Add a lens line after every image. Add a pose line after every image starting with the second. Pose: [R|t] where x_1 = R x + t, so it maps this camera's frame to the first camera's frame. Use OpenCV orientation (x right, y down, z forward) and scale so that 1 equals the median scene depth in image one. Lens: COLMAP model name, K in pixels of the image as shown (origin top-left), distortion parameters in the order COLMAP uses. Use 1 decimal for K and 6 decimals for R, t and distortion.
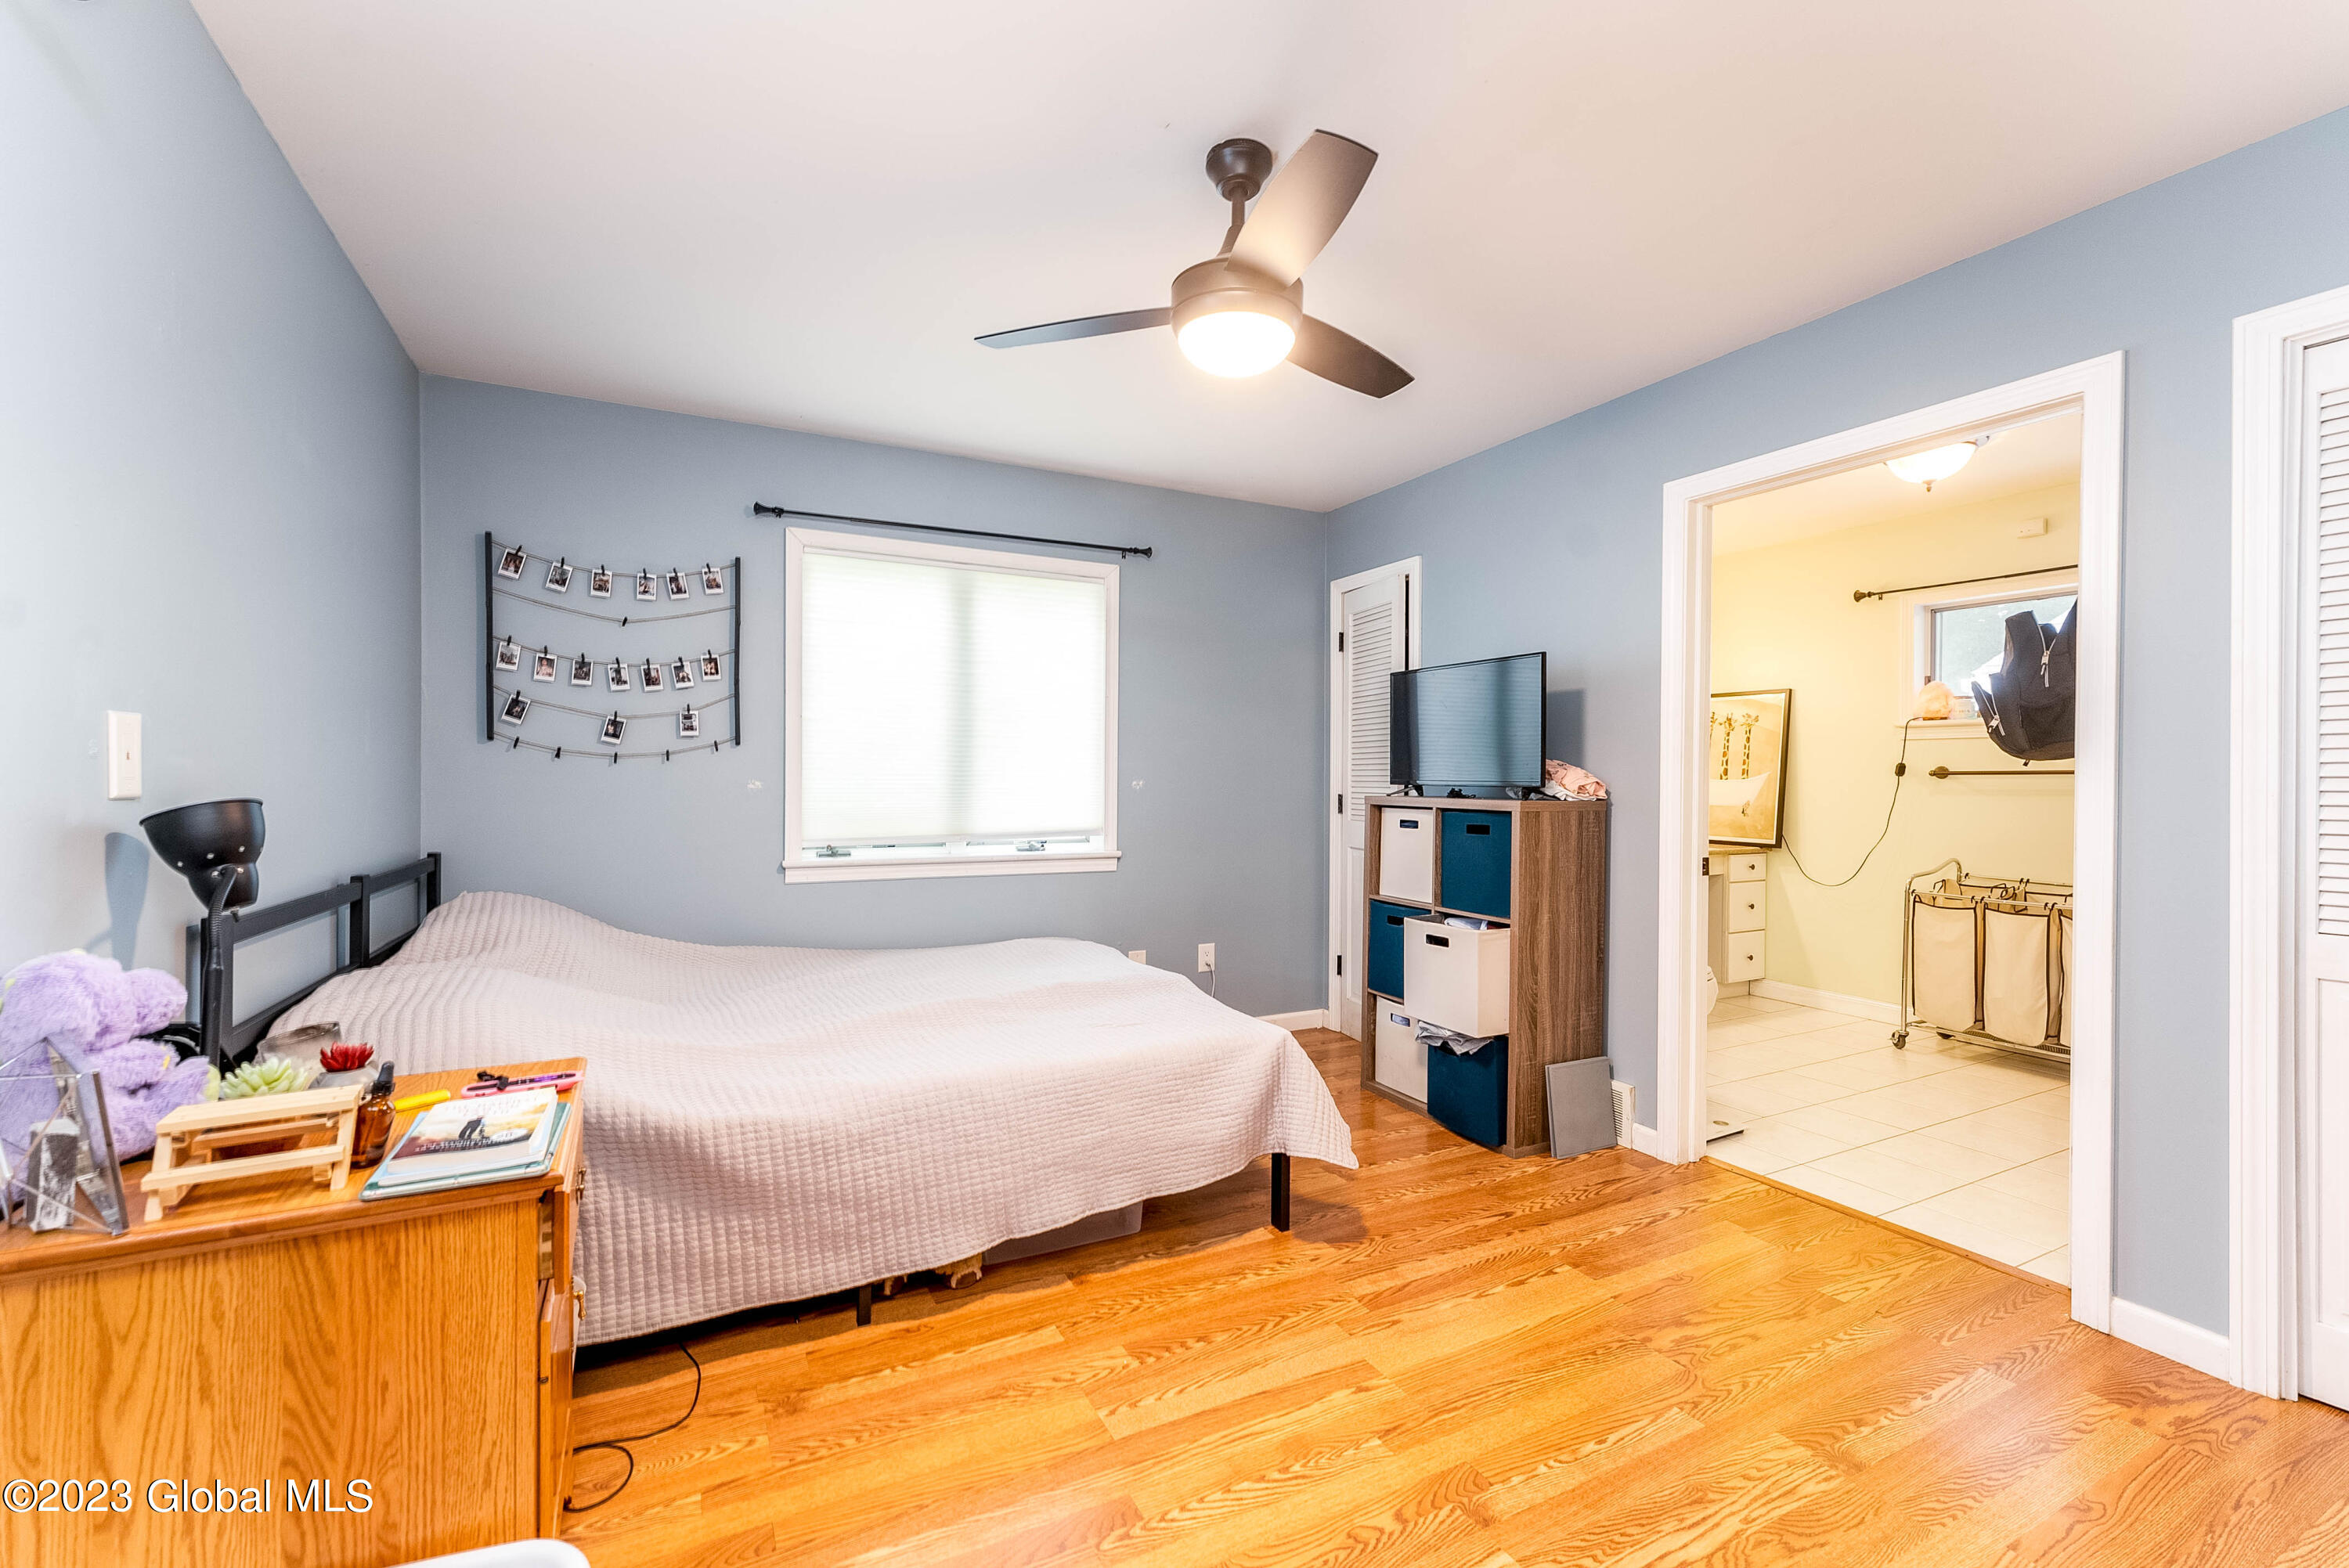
lens RADIAL K [[981.4, 0, 1174.5], [0, 981.4, 784.0], [0, 0, 1]] dist [0.000002, 0.000292]
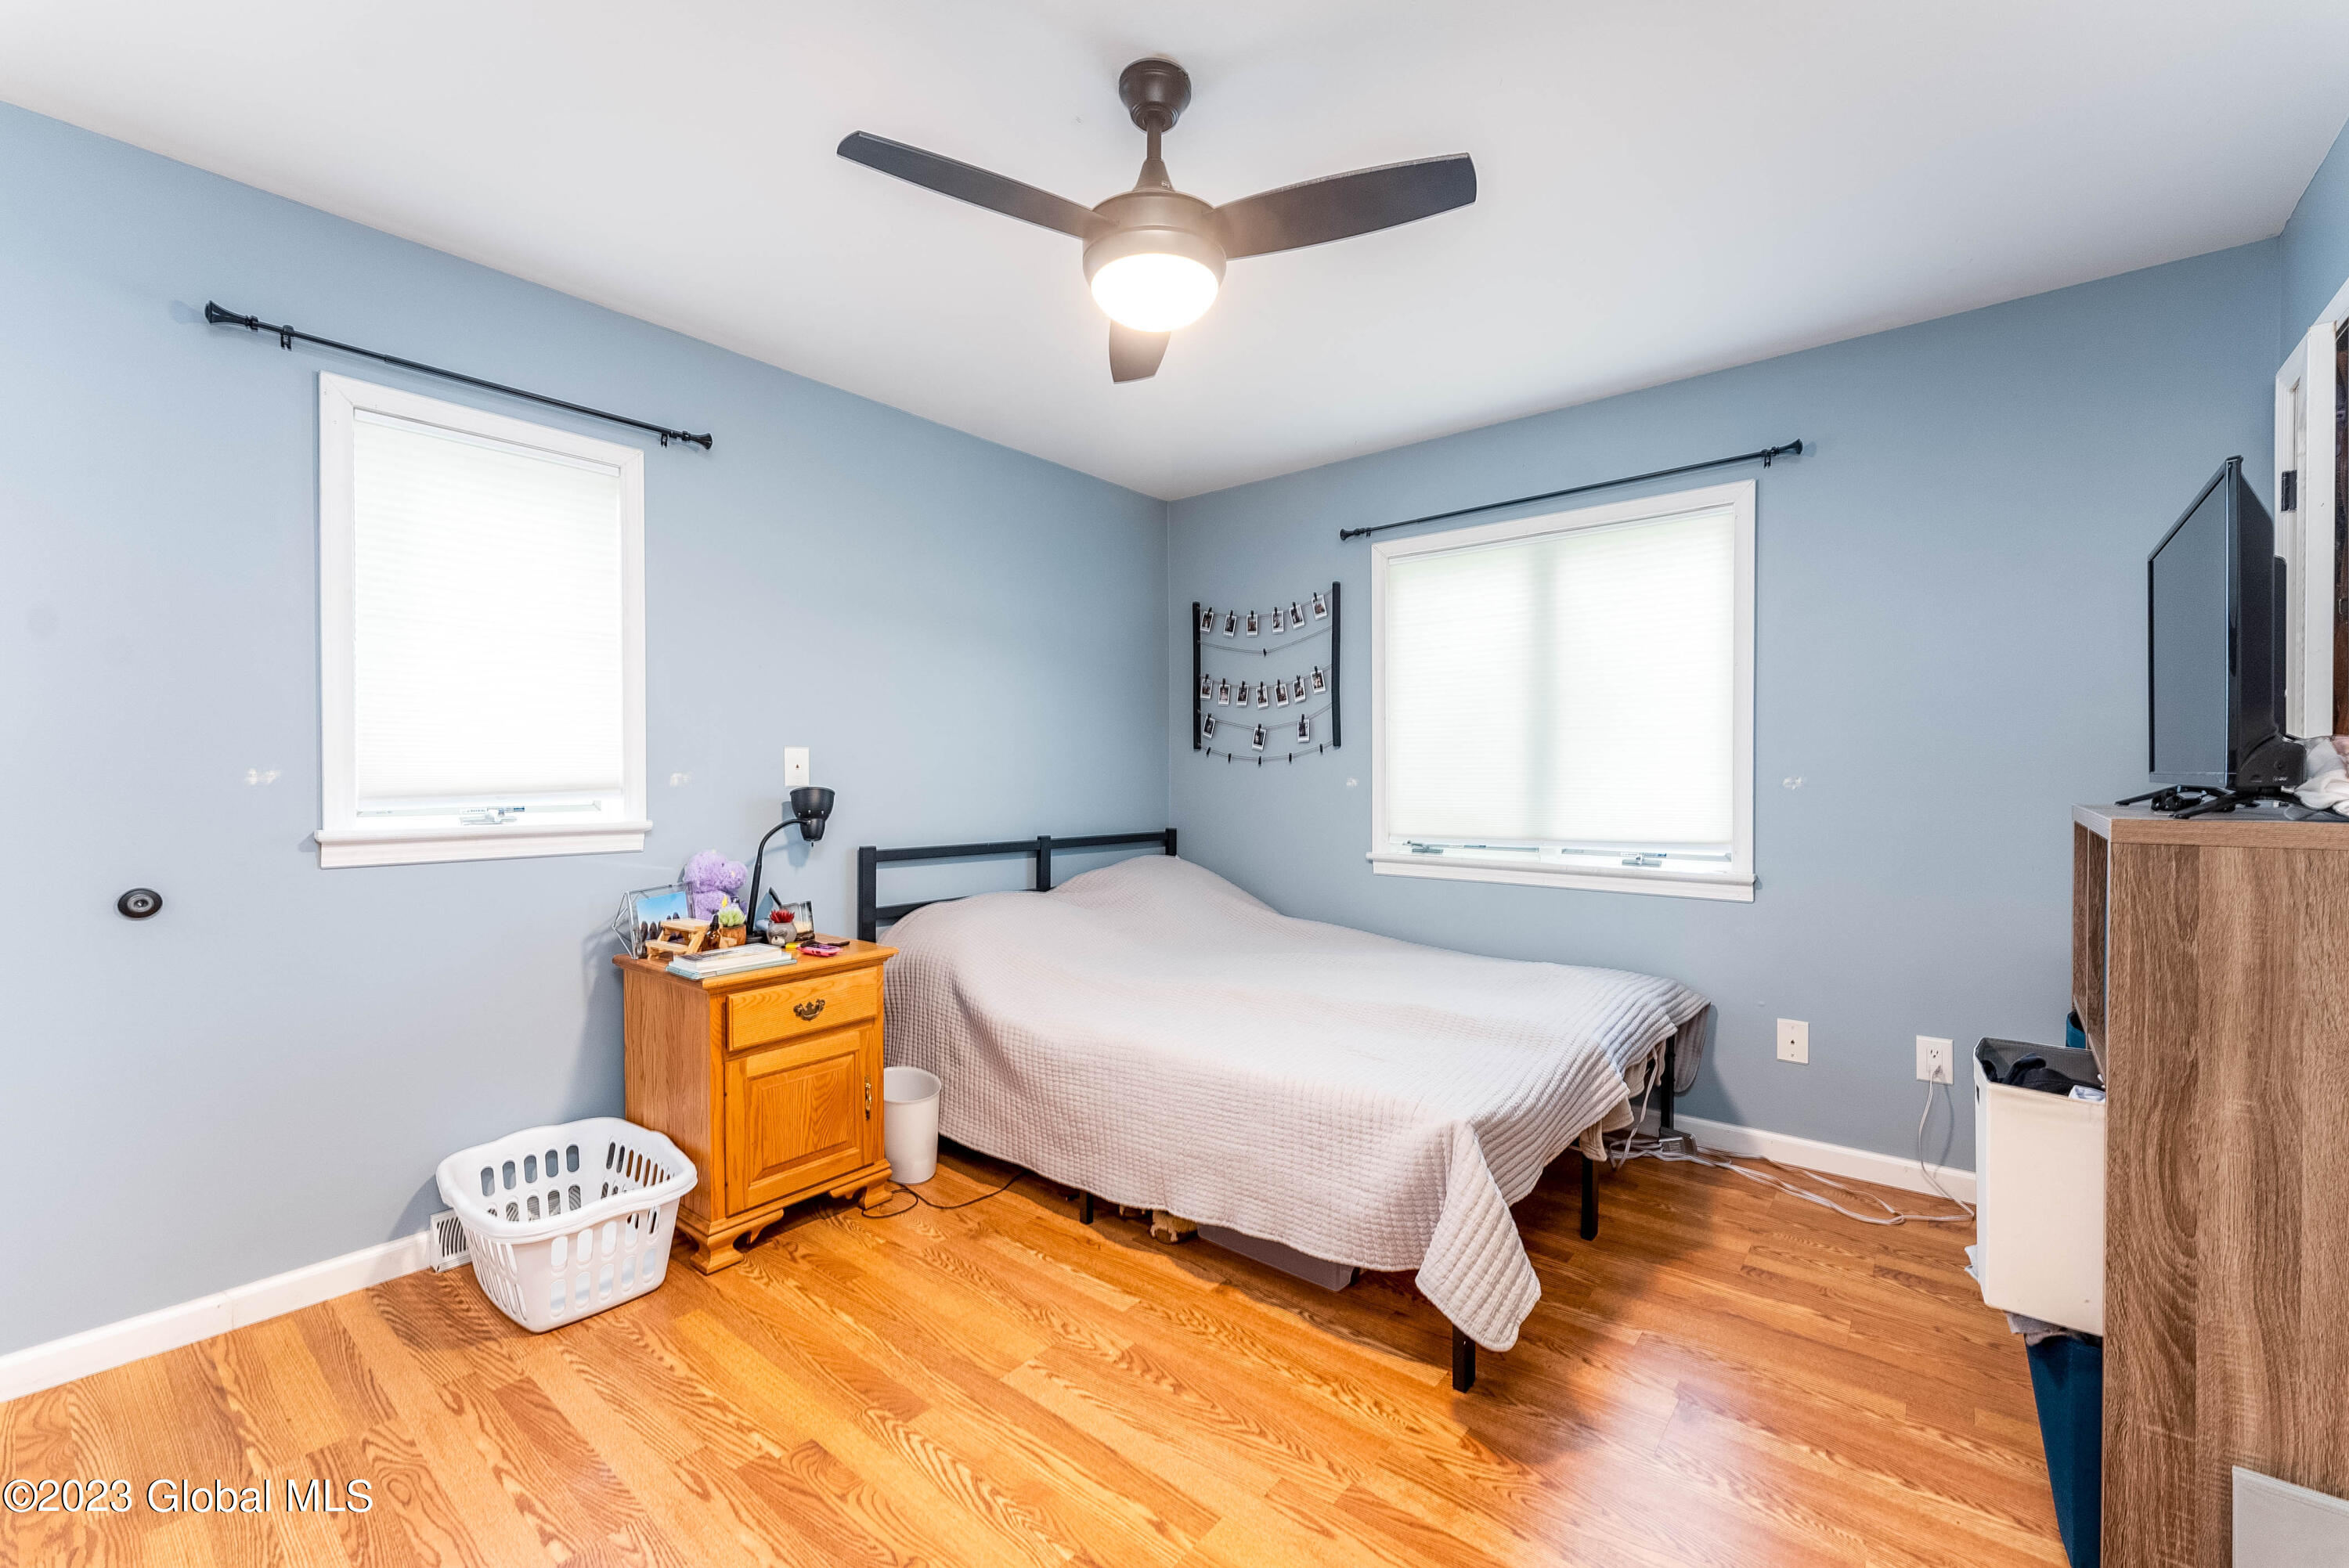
lens RADIAL K [[967.5, 0, 1162.4], [0, 967.5, 782.7], [0, 0, 1]] dist [0.000075, 0.000321]
pose [[0.393240, 0.001179, -0.919435, 0.550135], [-0.004048, 0.999992, -0.000449, 0.002775], [0.919427, 0.003899, 0.393242, 0.408679]]
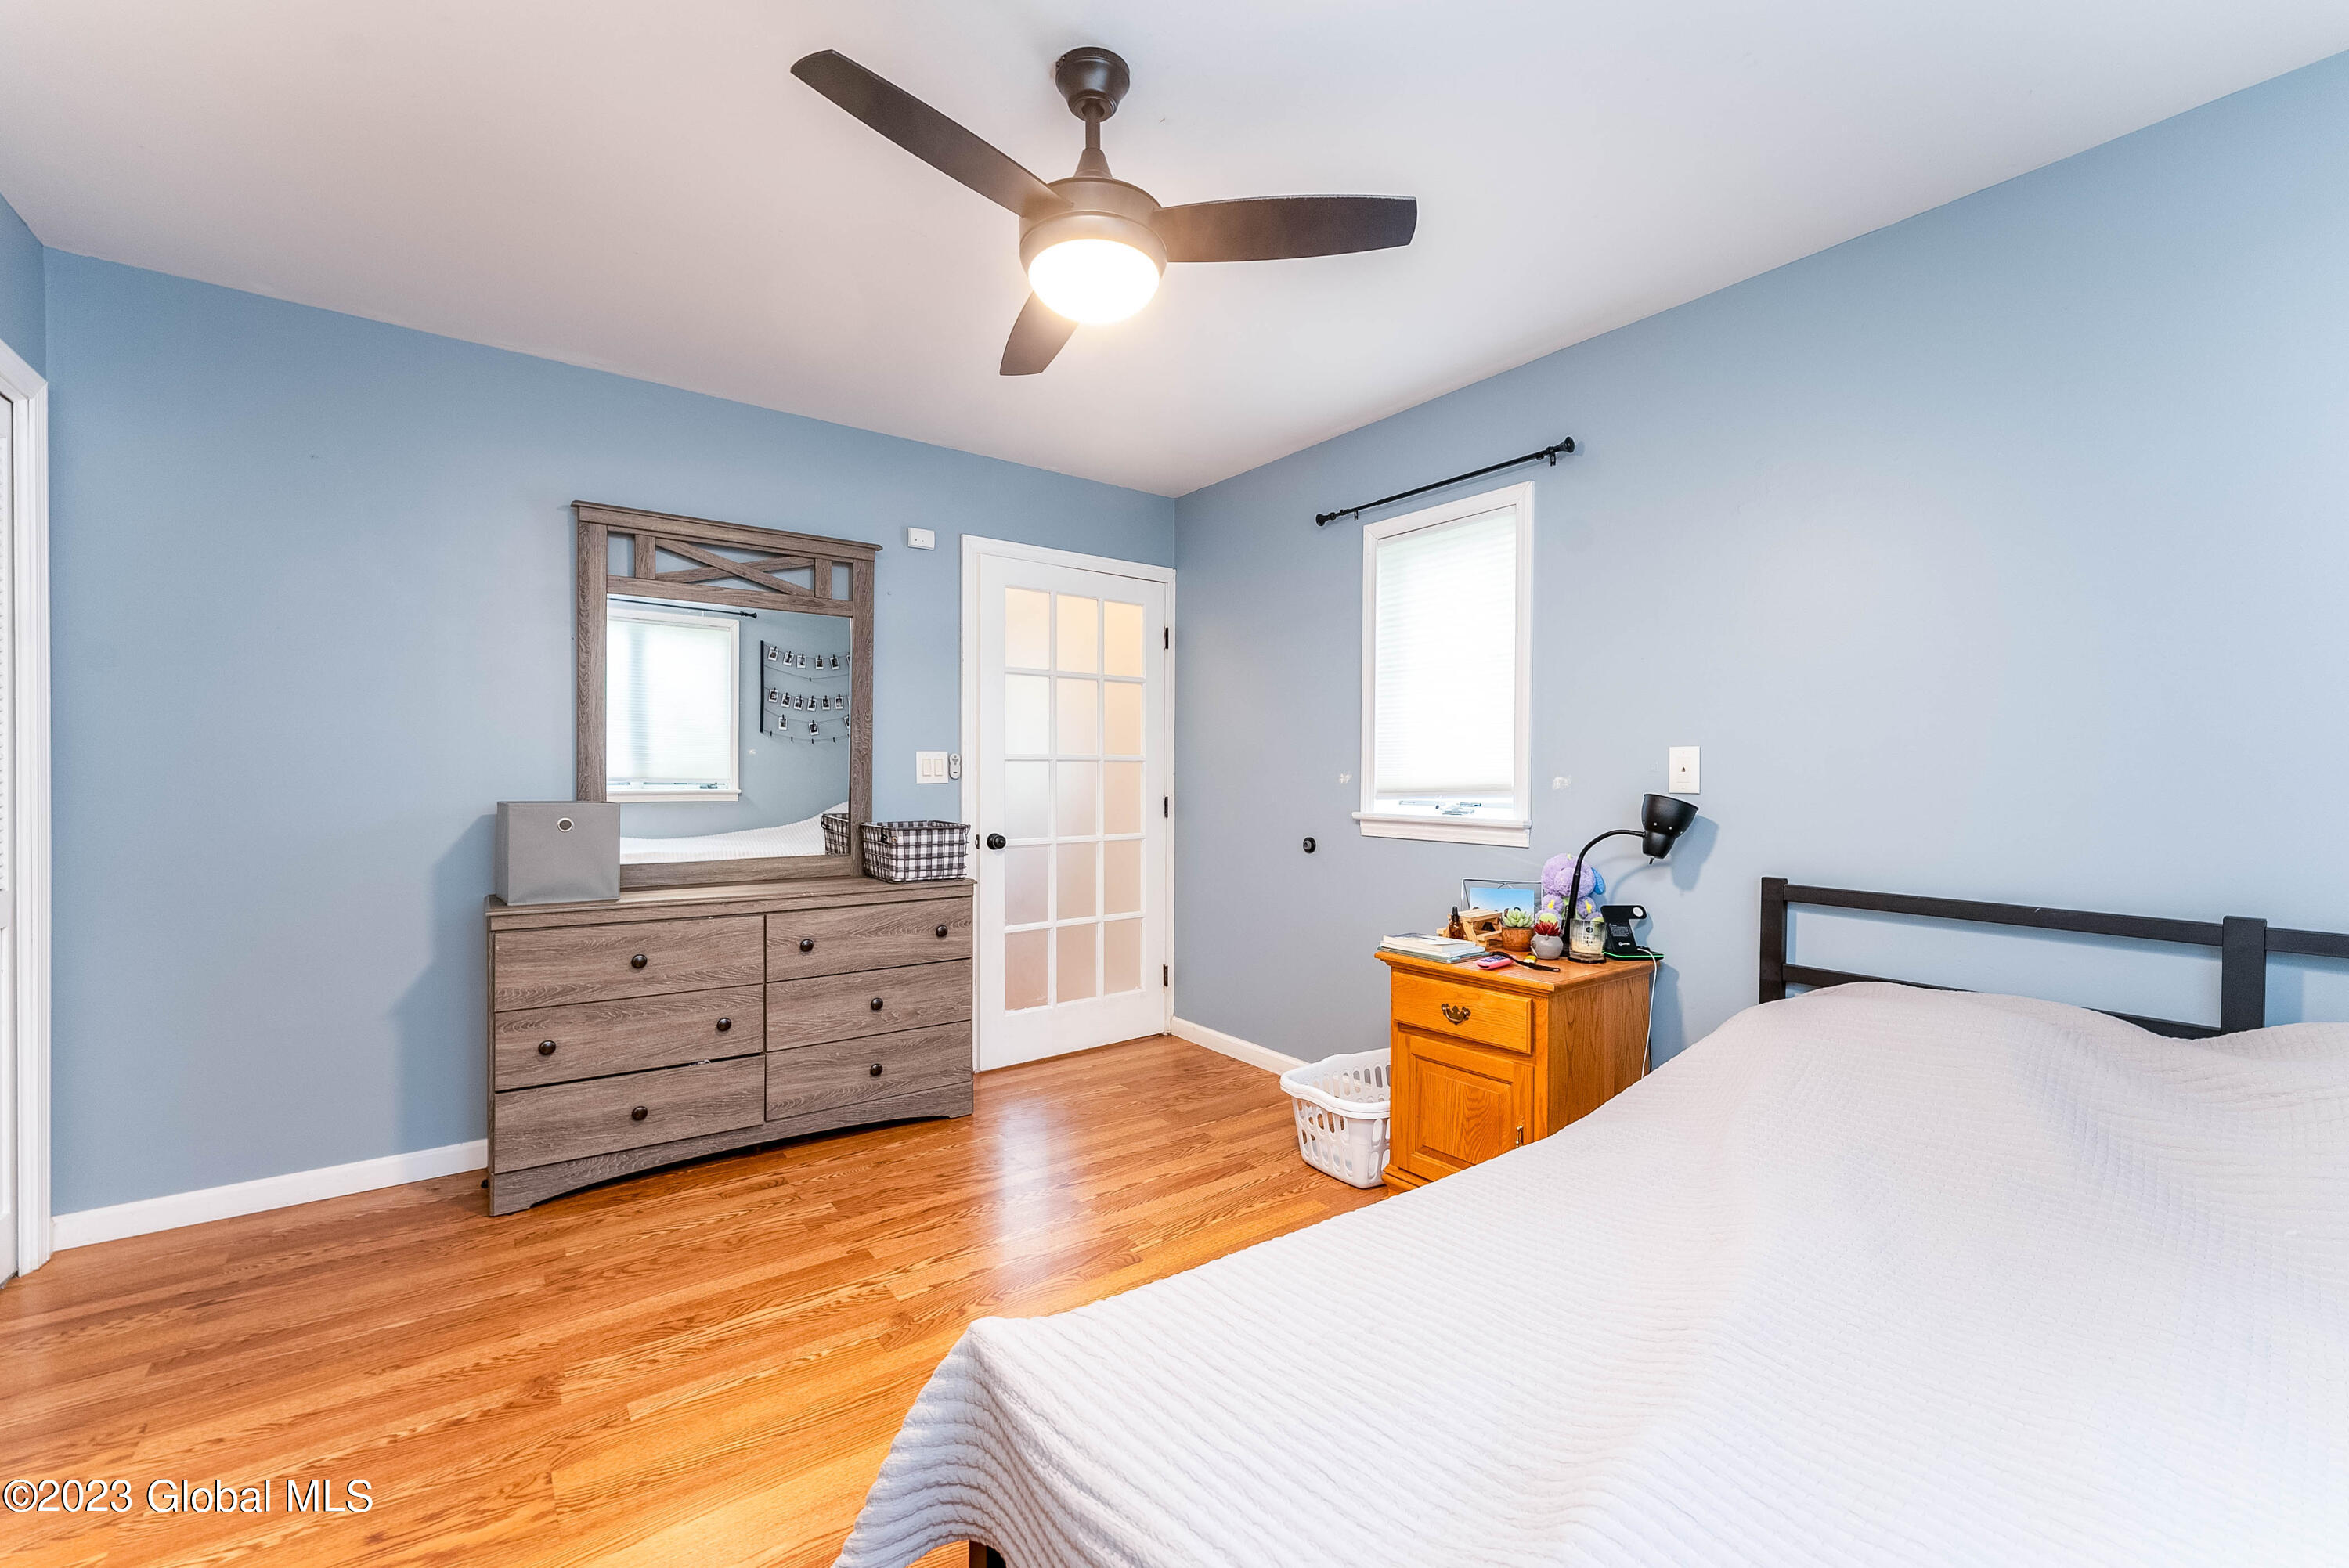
lens RADIAL K [[958.6, 0, 1174.5], [0, 958.6, 784.0], [0, 0, 1]] dist [0.001923, 0.000280]
pose [[-0.986933, -0.016966, -0.160233, 0.061780], [-0.018499, 0.999796, 0.008076, 0.001444], [0.160063, 0.010935, -0.987046, 1.186379]]
